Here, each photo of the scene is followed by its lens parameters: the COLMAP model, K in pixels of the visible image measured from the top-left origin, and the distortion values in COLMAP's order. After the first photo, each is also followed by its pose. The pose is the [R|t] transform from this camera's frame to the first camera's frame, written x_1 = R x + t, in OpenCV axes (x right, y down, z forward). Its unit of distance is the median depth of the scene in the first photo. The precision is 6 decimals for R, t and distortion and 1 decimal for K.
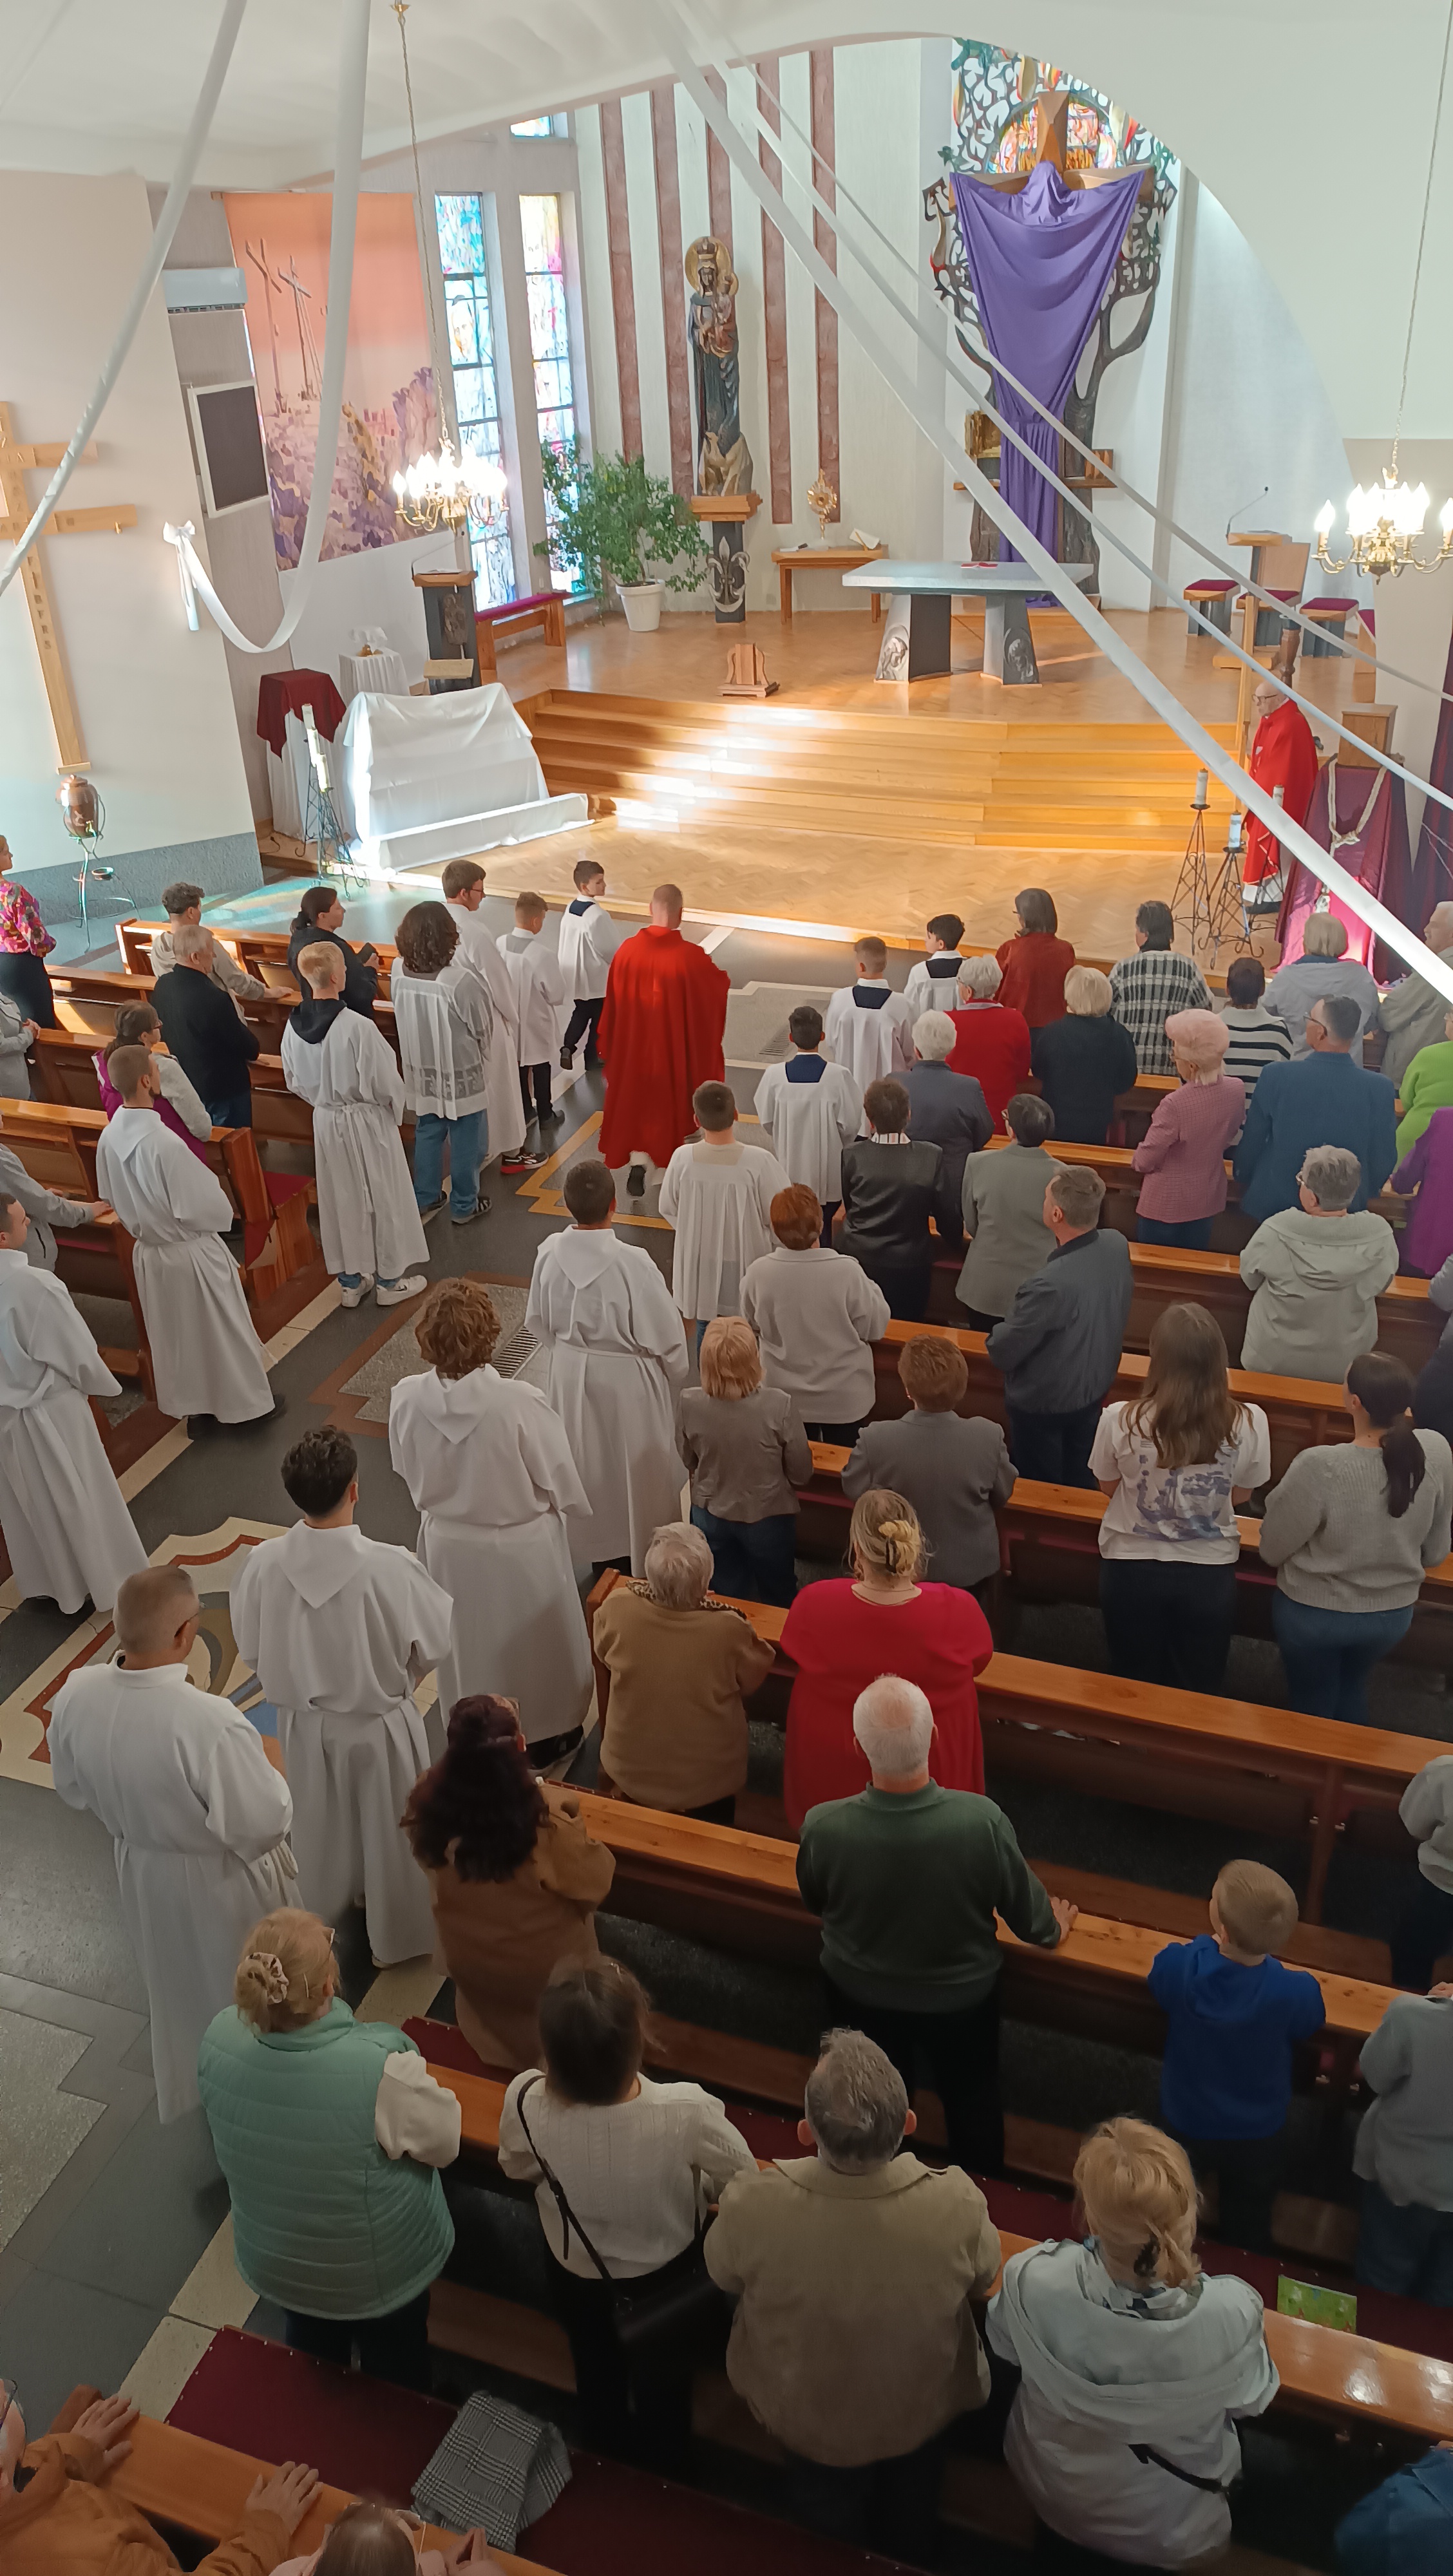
lens RADIAL K [[1858.9, 0, 729.5], [0, 1858.9, 1301.6], [0, 0, 1]] dist [0.022558, -0.026243]
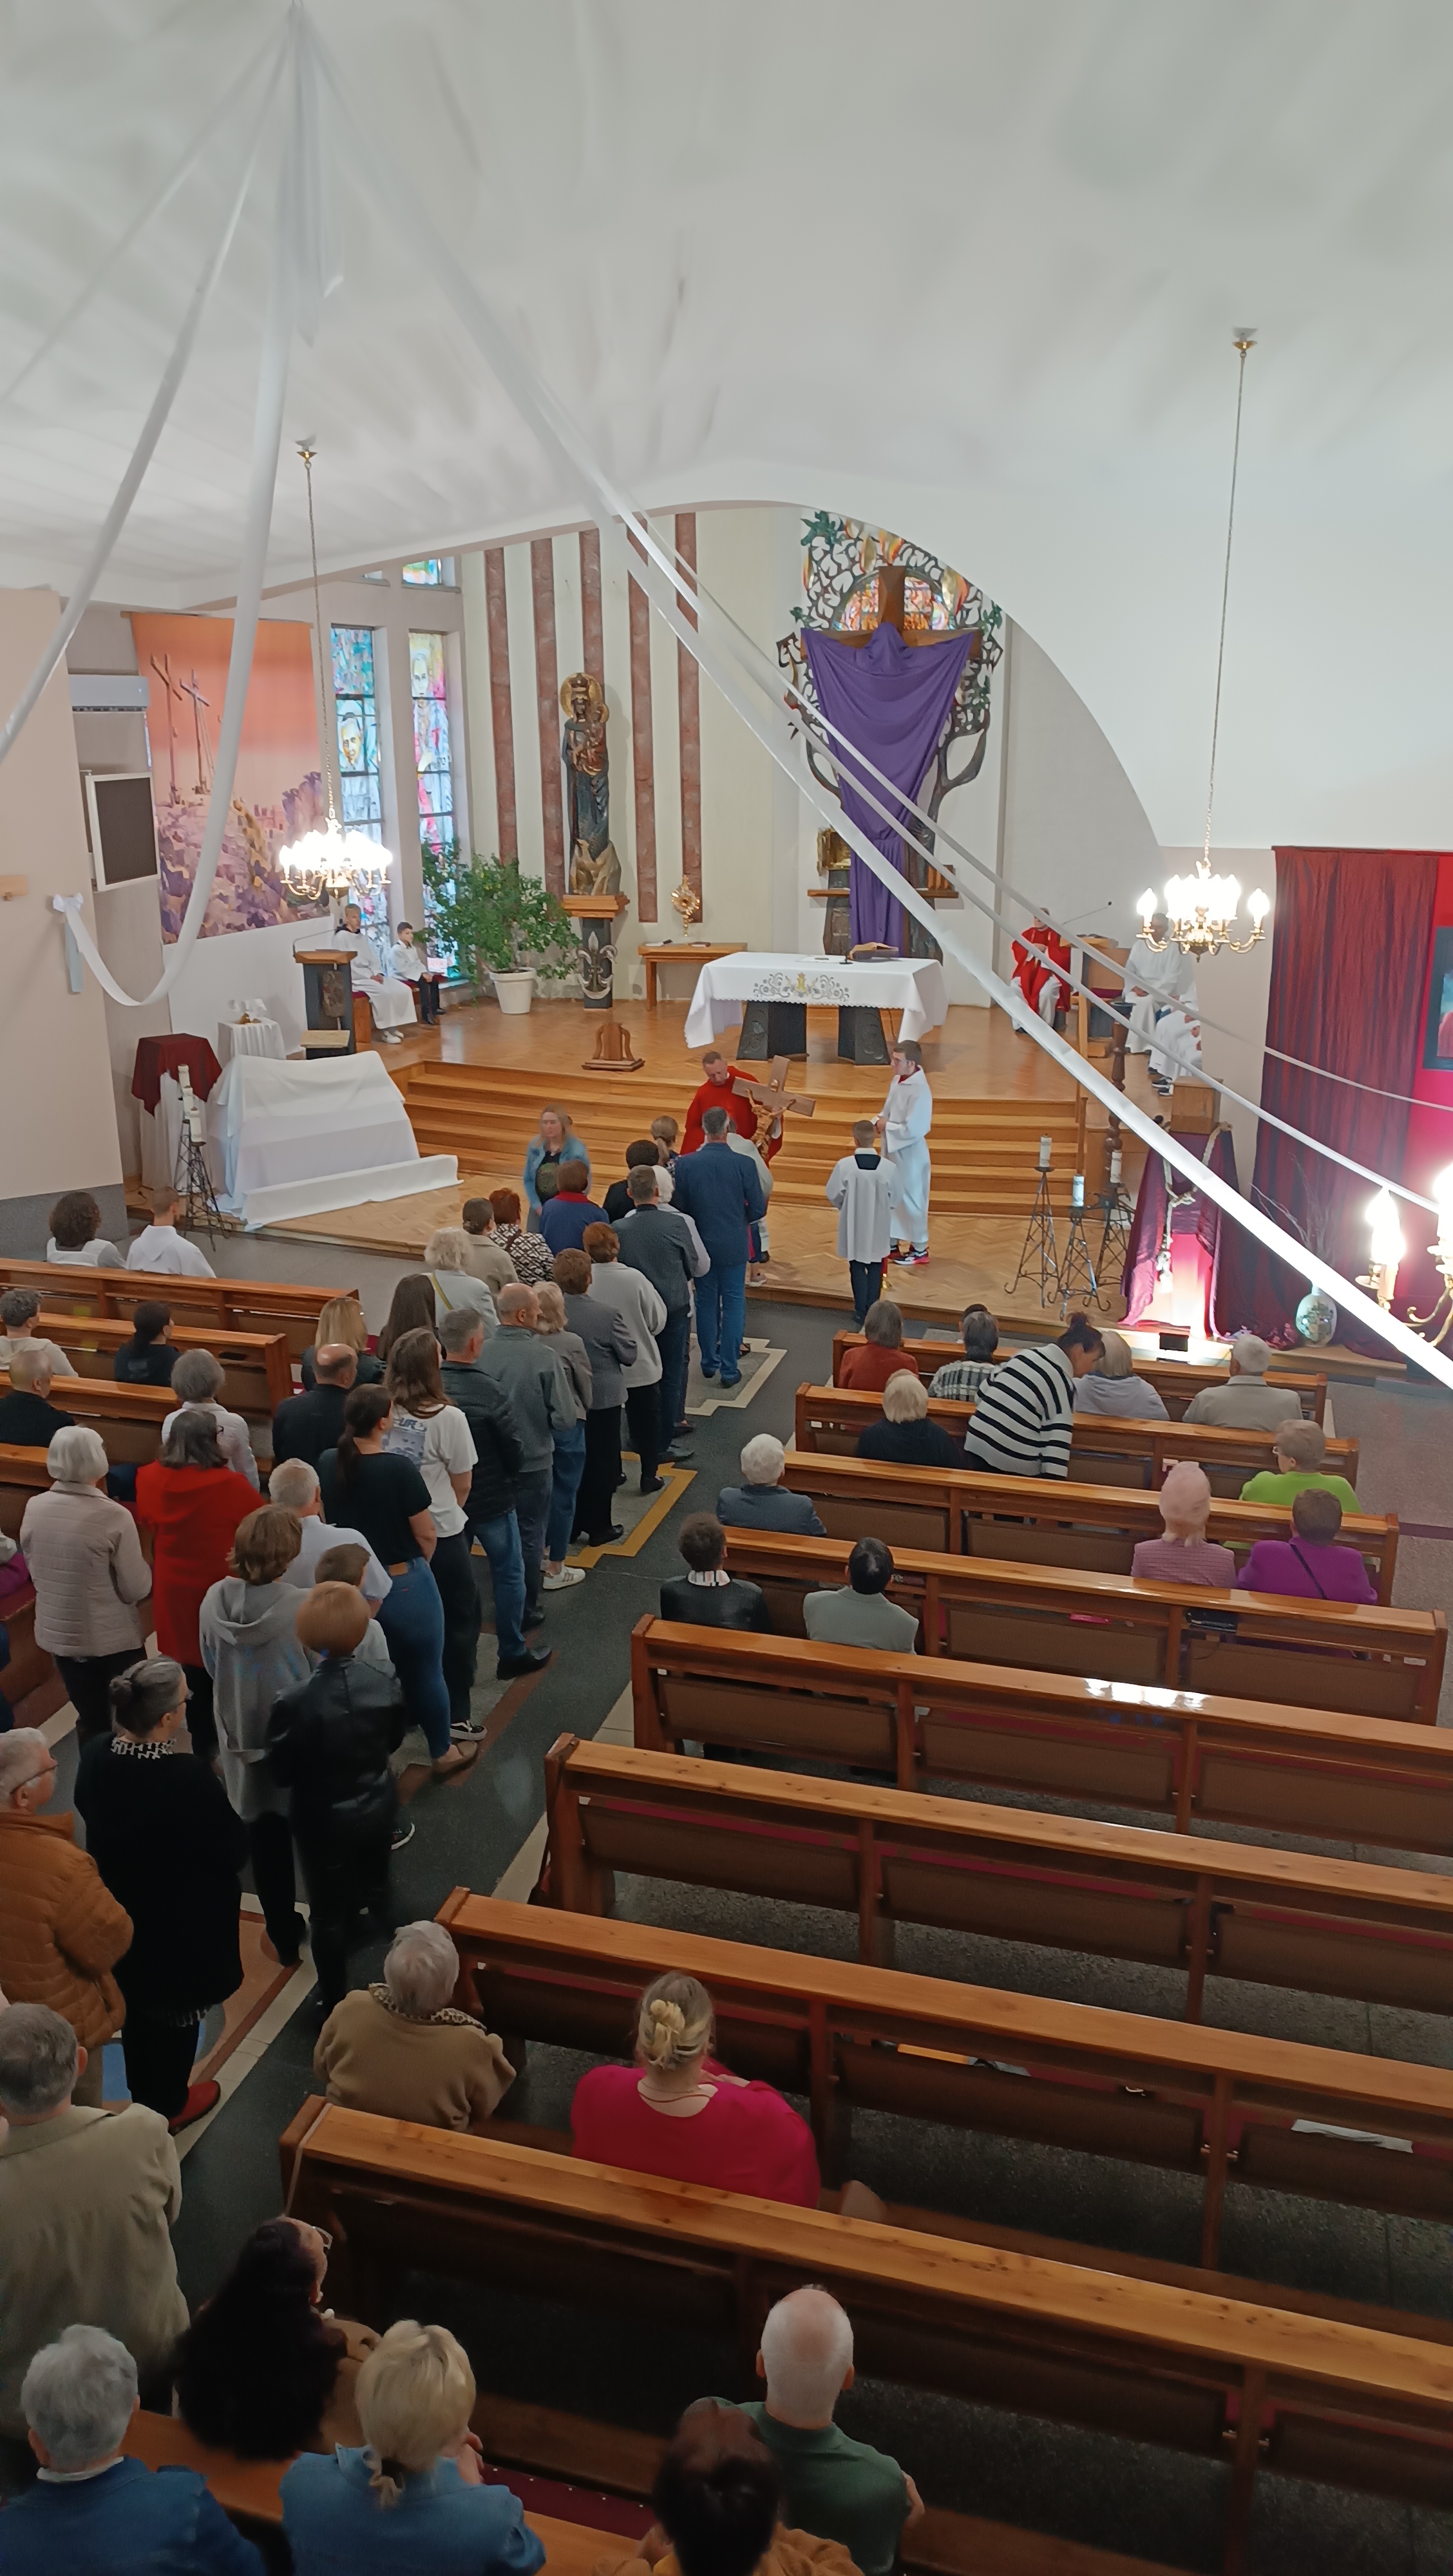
lens RADIAL K [[1858.9, 0, 730.9], [0, 1858.9, 1304.7], [0, 0, 1]] dist [0.022558, -0.026243]
pose [[0.997218, 0.012088, 0.073548, -0.000071], [0.003390, 0.978384, -0.206767, 0.019310], [-0.074458, 0.206441, 0.975622, 0.003341]]
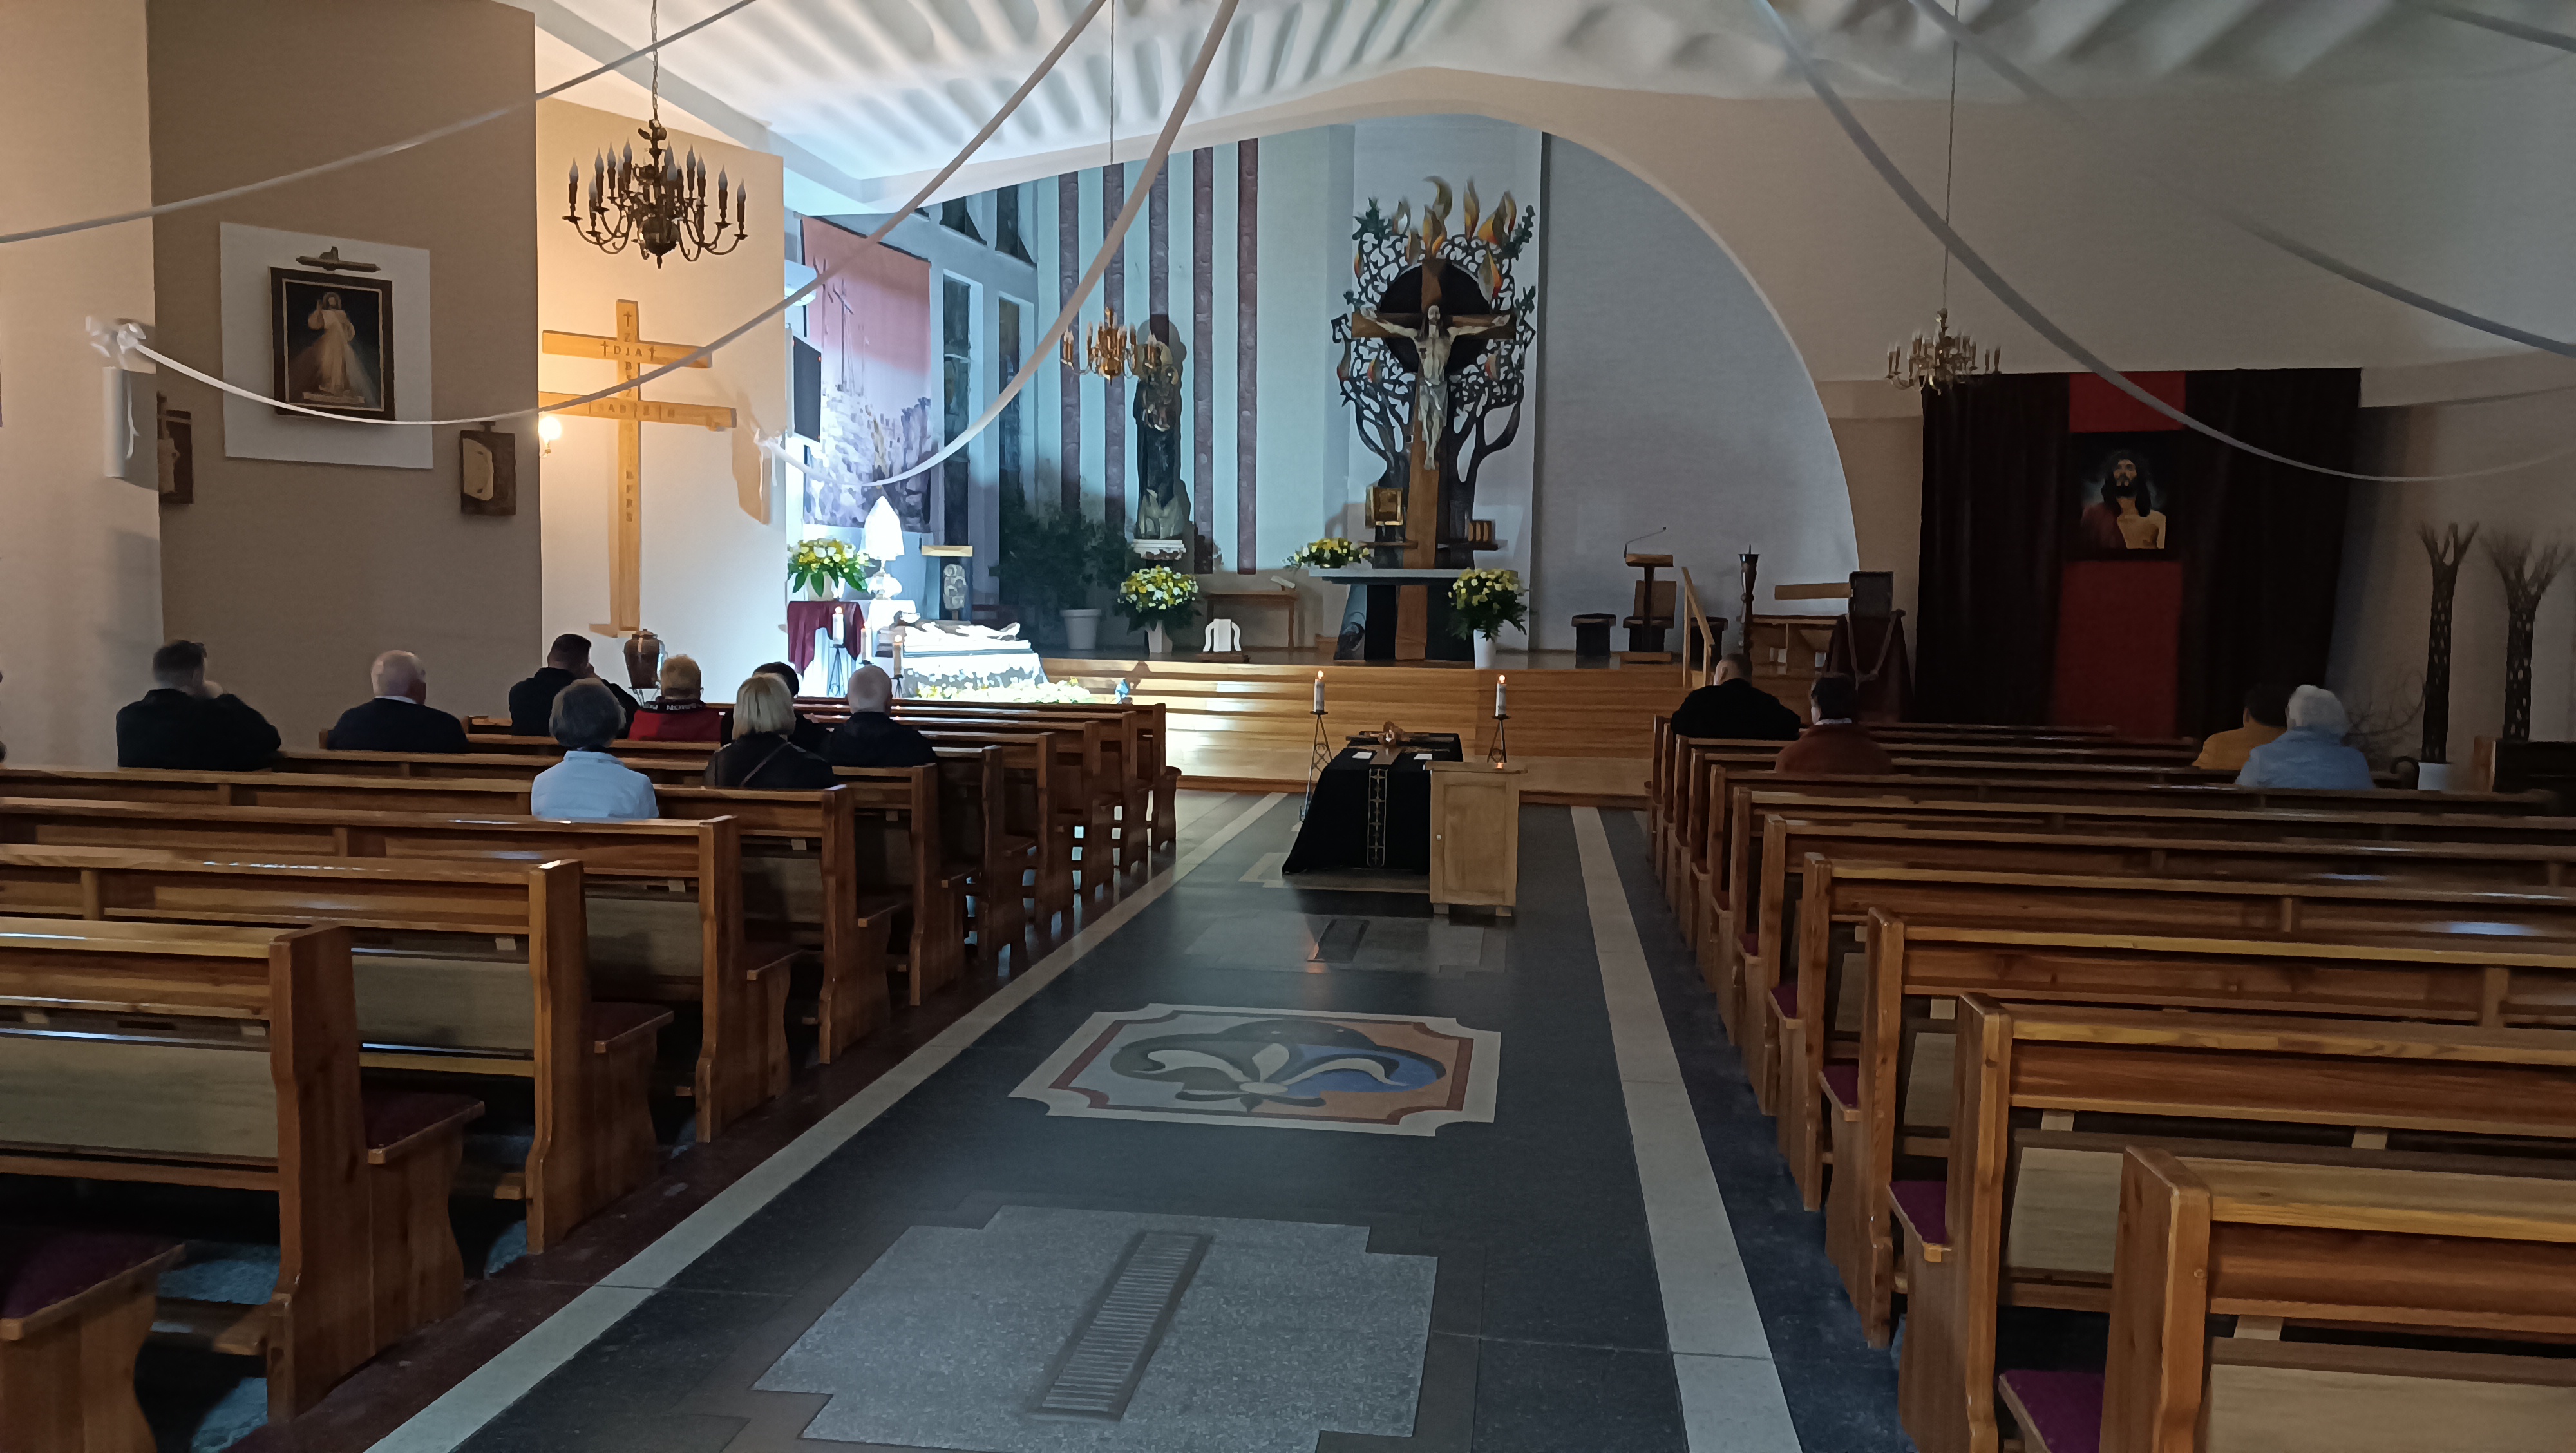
lens RADIAL K [[1858.9, 0, 1281.0], [0, 1858.9, 740.2], [0, 0, 1]] dist [0.022558, -0.026243]
pose [[0.976769, 0.036208, 0.211214, -0.180246], [0.059310, 0.901442, -0.428817, 0.176755], [-0.205924, 0.431383, 0.878353, 0.058118]]
